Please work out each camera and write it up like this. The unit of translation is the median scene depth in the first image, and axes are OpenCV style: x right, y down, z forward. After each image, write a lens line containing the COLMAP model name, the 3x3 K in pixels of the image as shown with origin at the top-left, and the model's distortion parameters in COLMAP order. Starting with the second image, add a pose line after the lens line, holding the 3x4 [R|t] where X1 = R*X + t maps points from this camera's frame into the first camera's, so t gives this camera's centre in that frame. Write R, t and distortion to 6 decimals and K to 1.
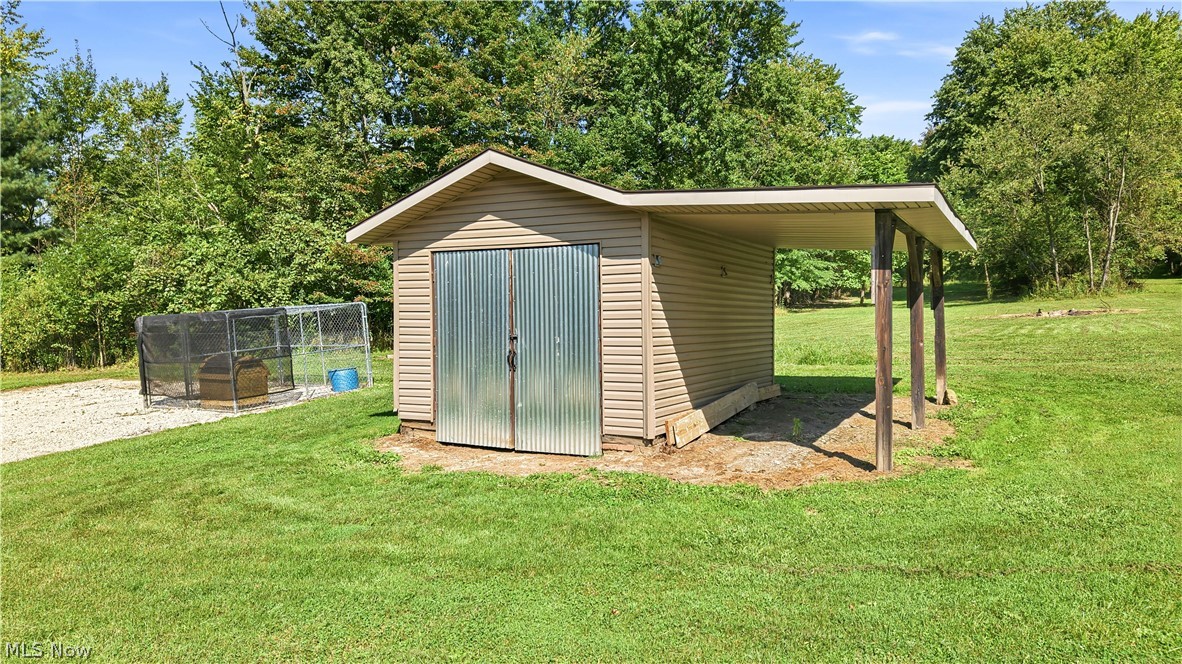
lens RADIAL K [[779.9, 0, 591.0], [0, 779.9, 332.0], [0, 0, 1]] dist [0.060552, 0.001850]
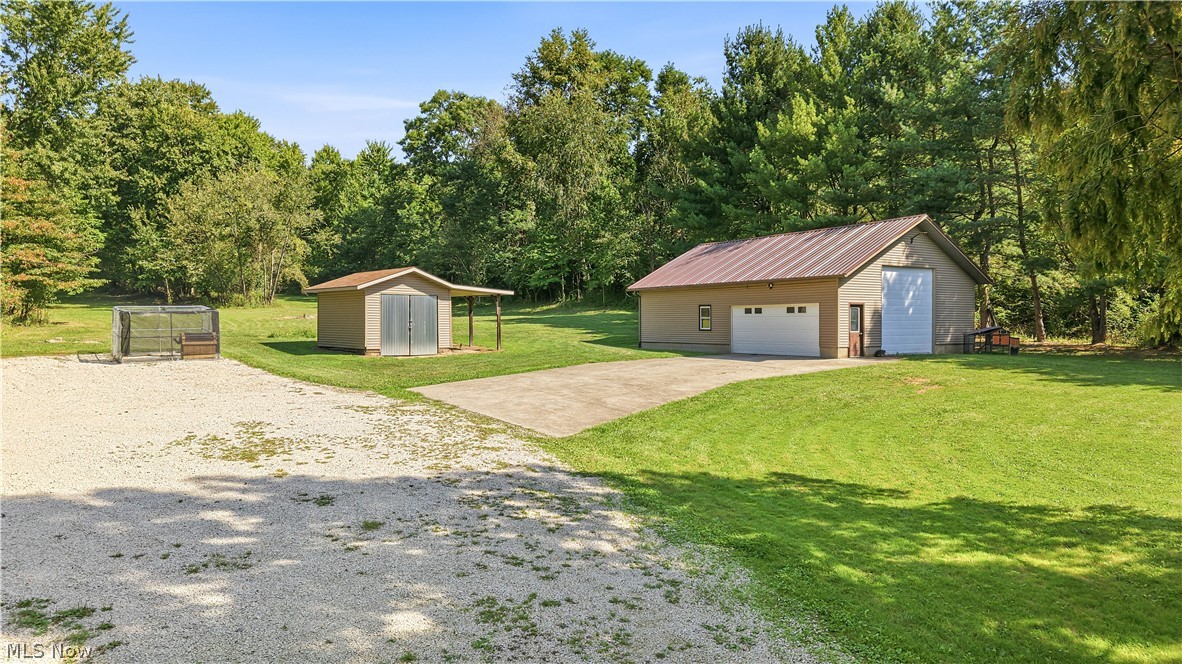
lens RADIAL K [[779.9, 0, 591.0], [0, 779.9, 332.0], [0, 0, 1]] dist [0.060552, 0.001850]
pose [[0.394662, -0.000894, 0.918826, -2.844740], [0.011762, 0.999923, -0.004079, 0.072917], [-0.918751, 0.012417, 0.394642, -1.019654]]
